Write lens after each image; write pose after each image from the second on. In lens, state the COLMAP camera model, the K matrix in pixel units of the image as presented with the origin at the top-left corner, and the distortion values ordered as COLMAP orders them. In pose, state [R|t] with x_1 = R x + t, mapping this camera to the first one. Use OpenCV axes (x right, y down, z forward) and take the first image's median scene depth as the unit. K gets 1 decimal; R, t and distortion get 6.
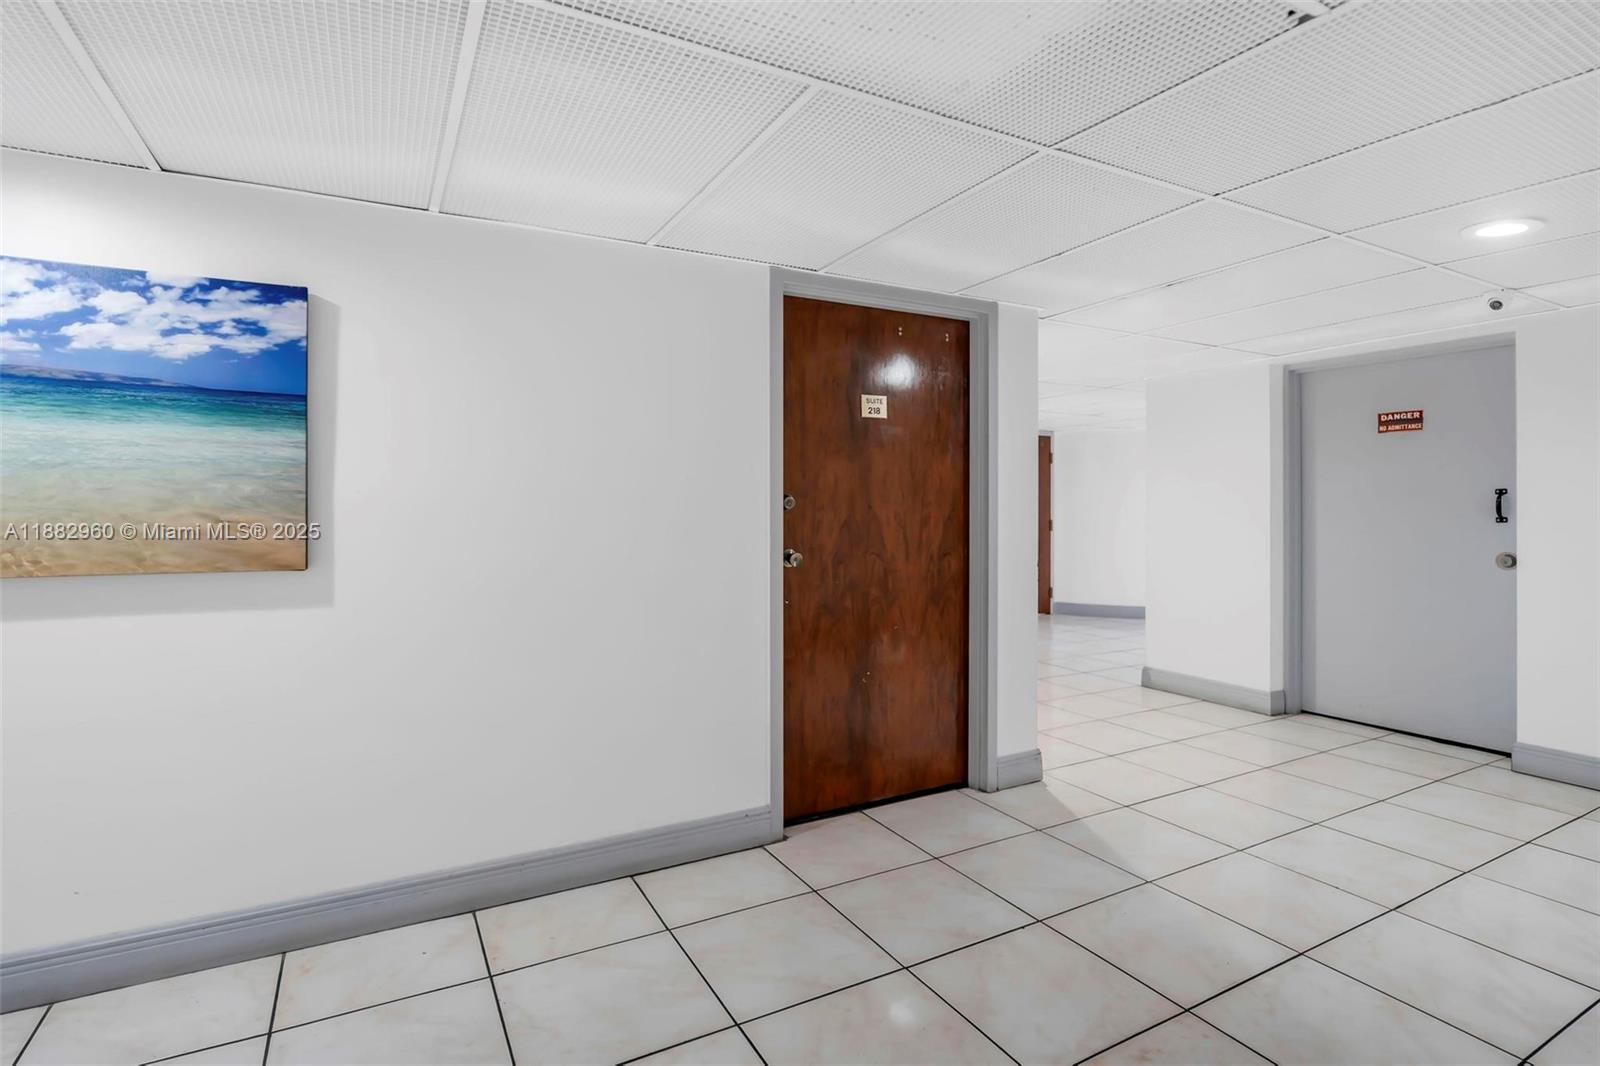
lens RADIAL K [[764.8, 0, 797.0], [0, 764.8, 521.1], [0, 0, 1]] dist [-0.015771, 0.003675]
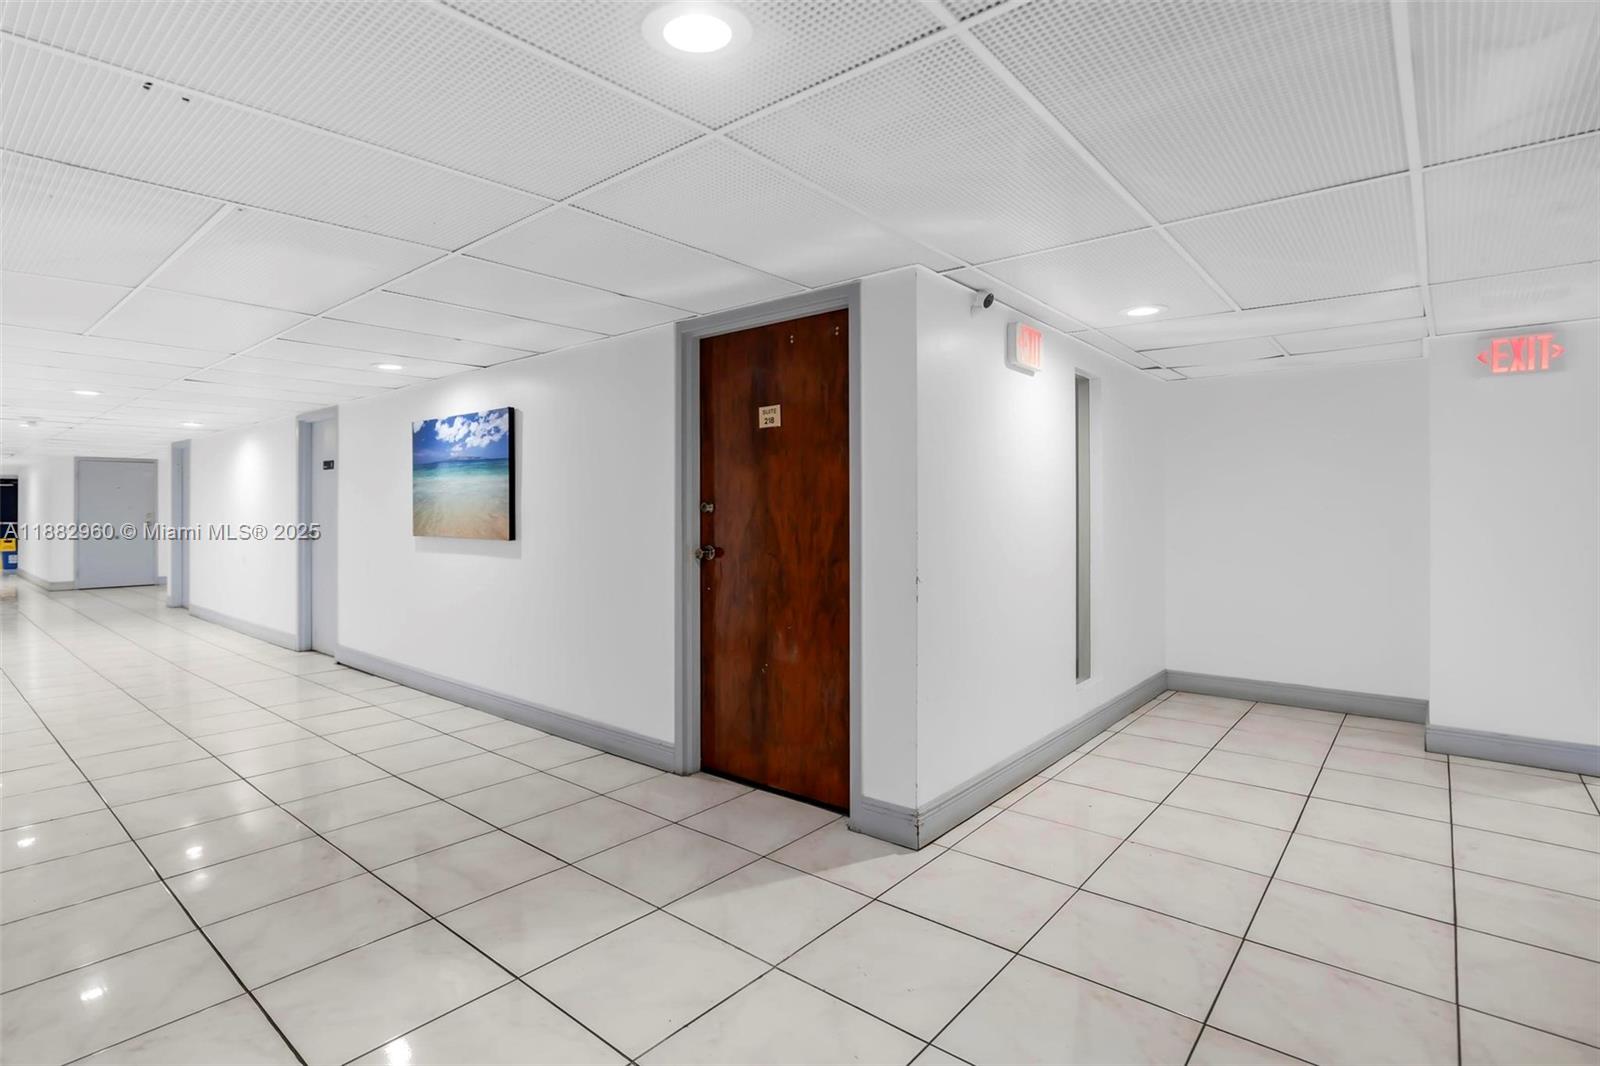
lens RADIAL K [[764.8, 0, 798.0], [0, 764.8, 525.2], [0, 0, 1]] dist [-0.015771, 0.003675]
pose [[0.392033, 0.013900, -0.919846, 1.095871], [-0.020610, 0.999768, 0.006323, -0.005539], [0.919720, 0.016479, 0.392228, 0.615422]]
